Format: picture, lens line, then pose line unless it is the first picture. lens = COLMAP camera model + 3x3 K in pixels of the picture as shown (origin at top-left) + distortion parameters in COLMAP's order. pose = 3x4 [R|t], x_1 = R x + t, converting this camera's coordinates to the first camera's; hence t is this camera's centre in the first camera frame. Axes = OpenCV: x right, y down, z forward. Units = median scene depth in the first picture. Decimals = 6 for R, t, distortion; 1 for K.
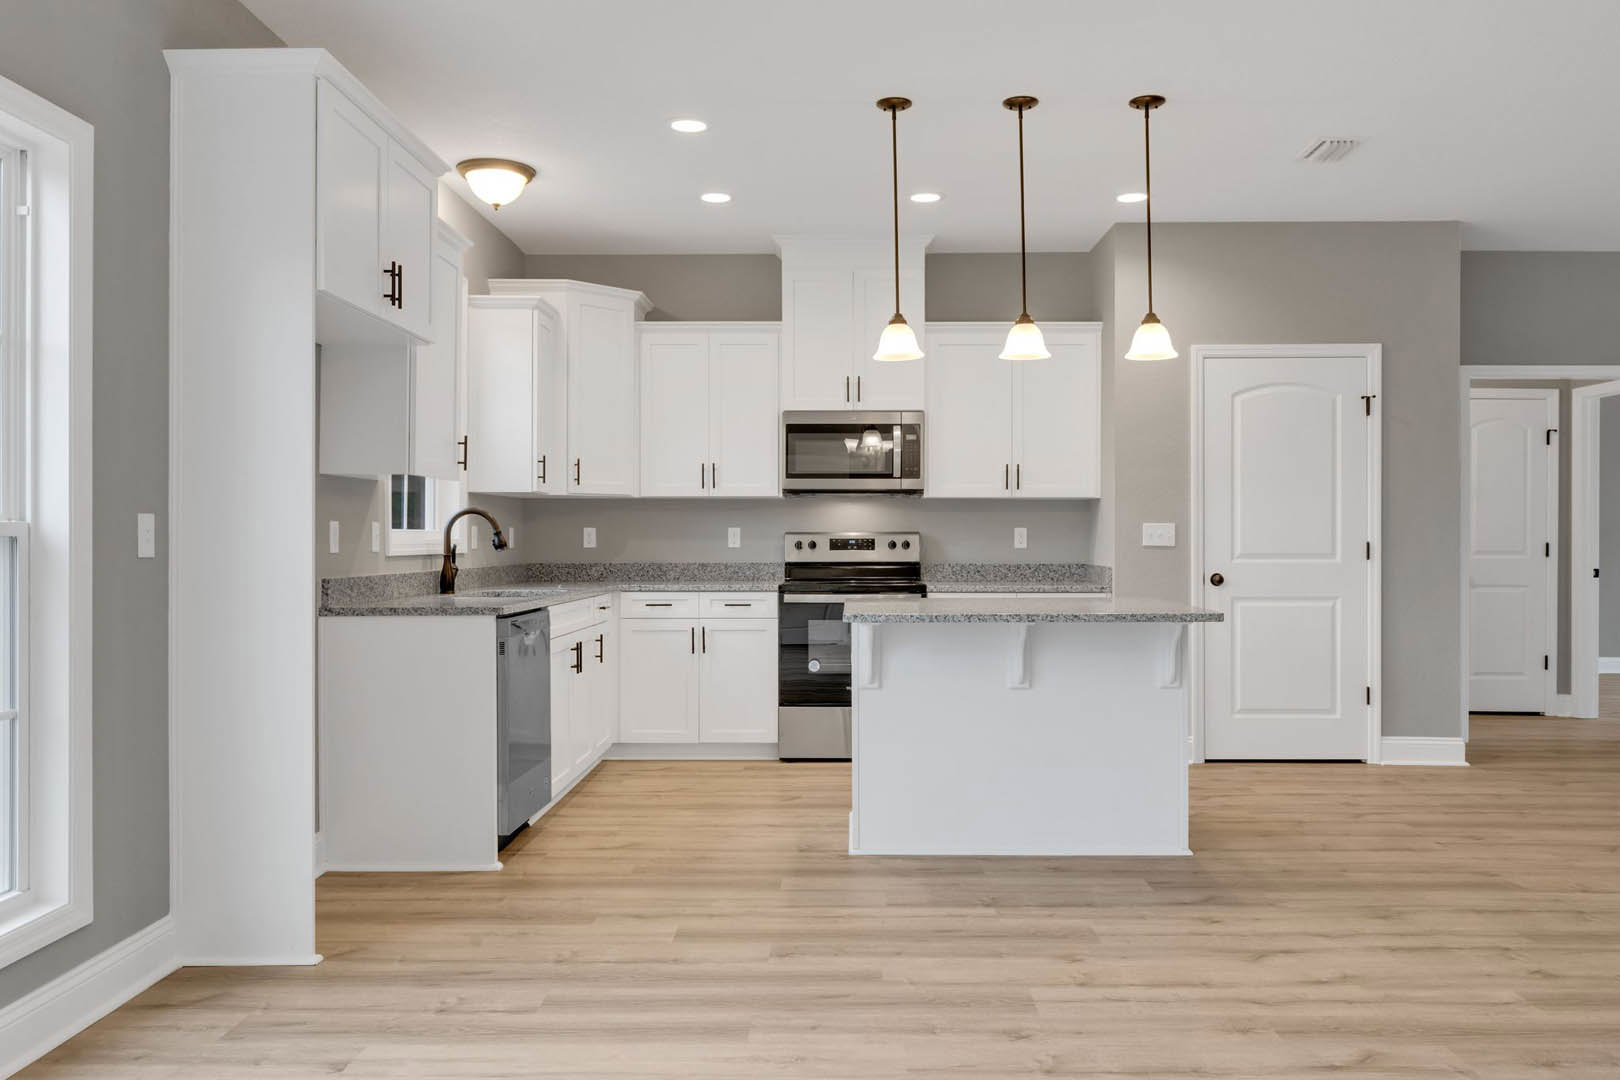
lens RADIAL K [[1278.1, 0, 811.0], [0, 1278.1, 540.0], [0, 0, 1]] dist [0.011517, -0.003436]
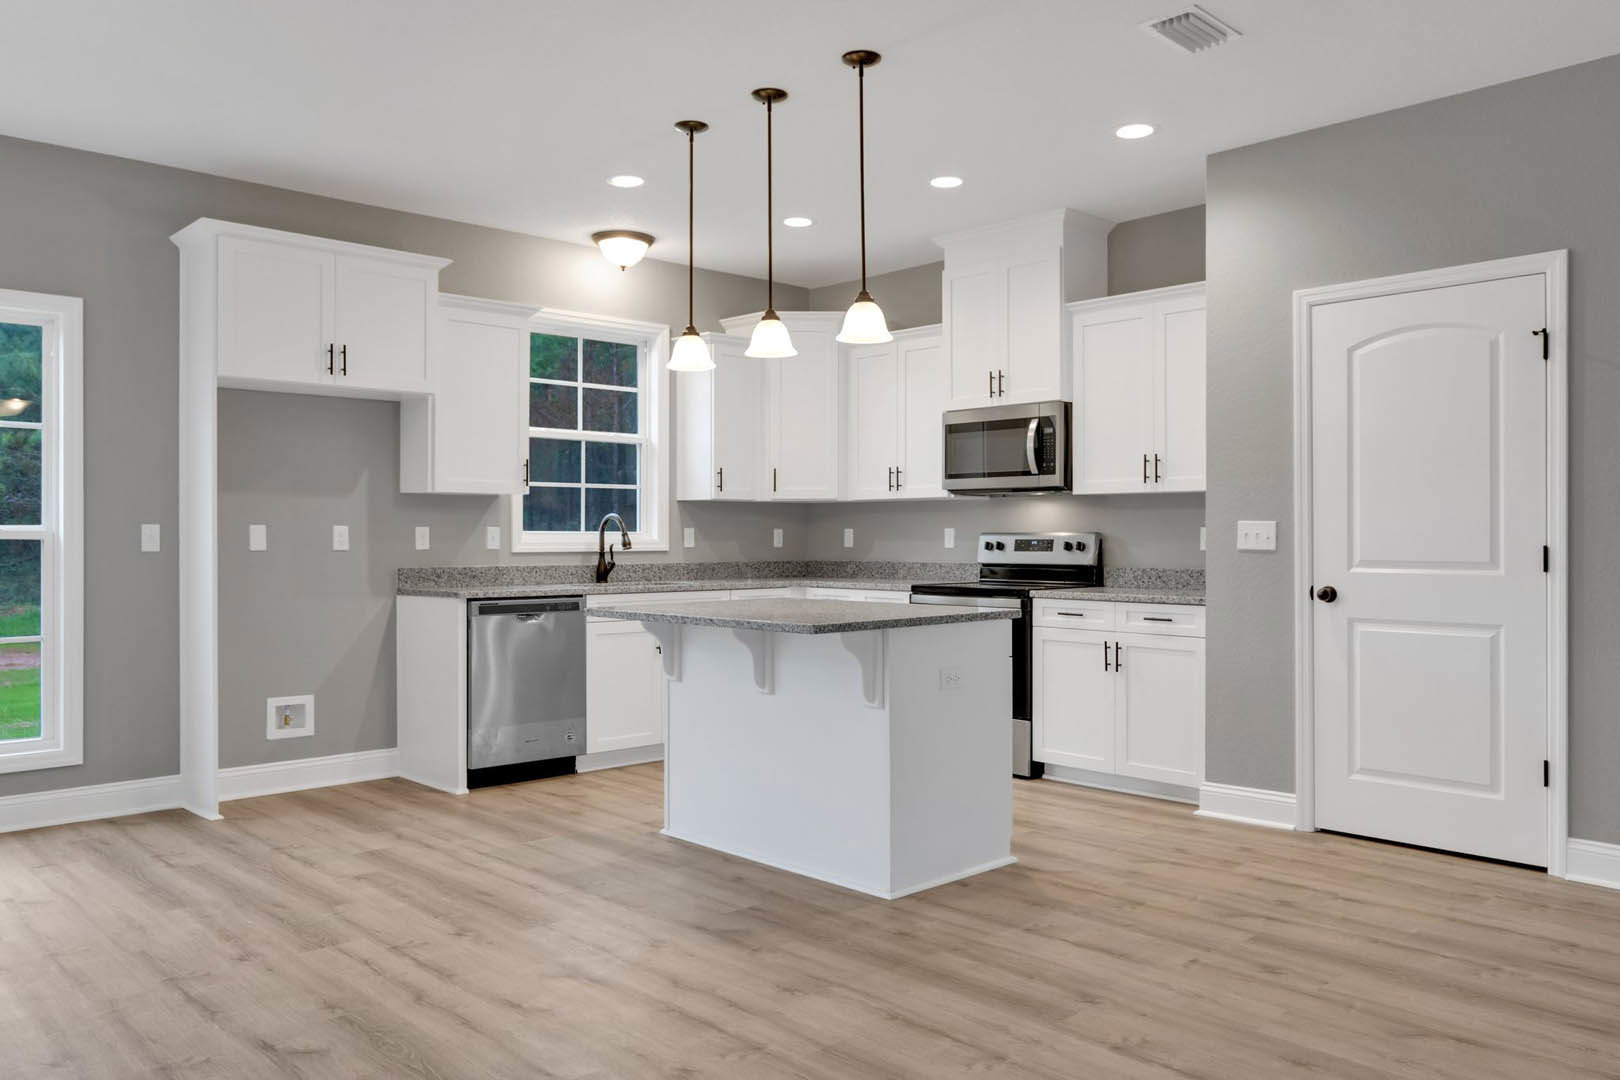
lens RADIAL K [[1225.0, 0, 813.0], [0, 1225.0, 539.5], [0, 0, 1]] dist [0.005817, 0.007273]
pose [[0.697241, 0.001796, -0.716835, 0.626888], [-0.001085, 0.999998, 0.001449, -0.002339], [0.716836, -0.000232, 0.697242, 0.270167]]
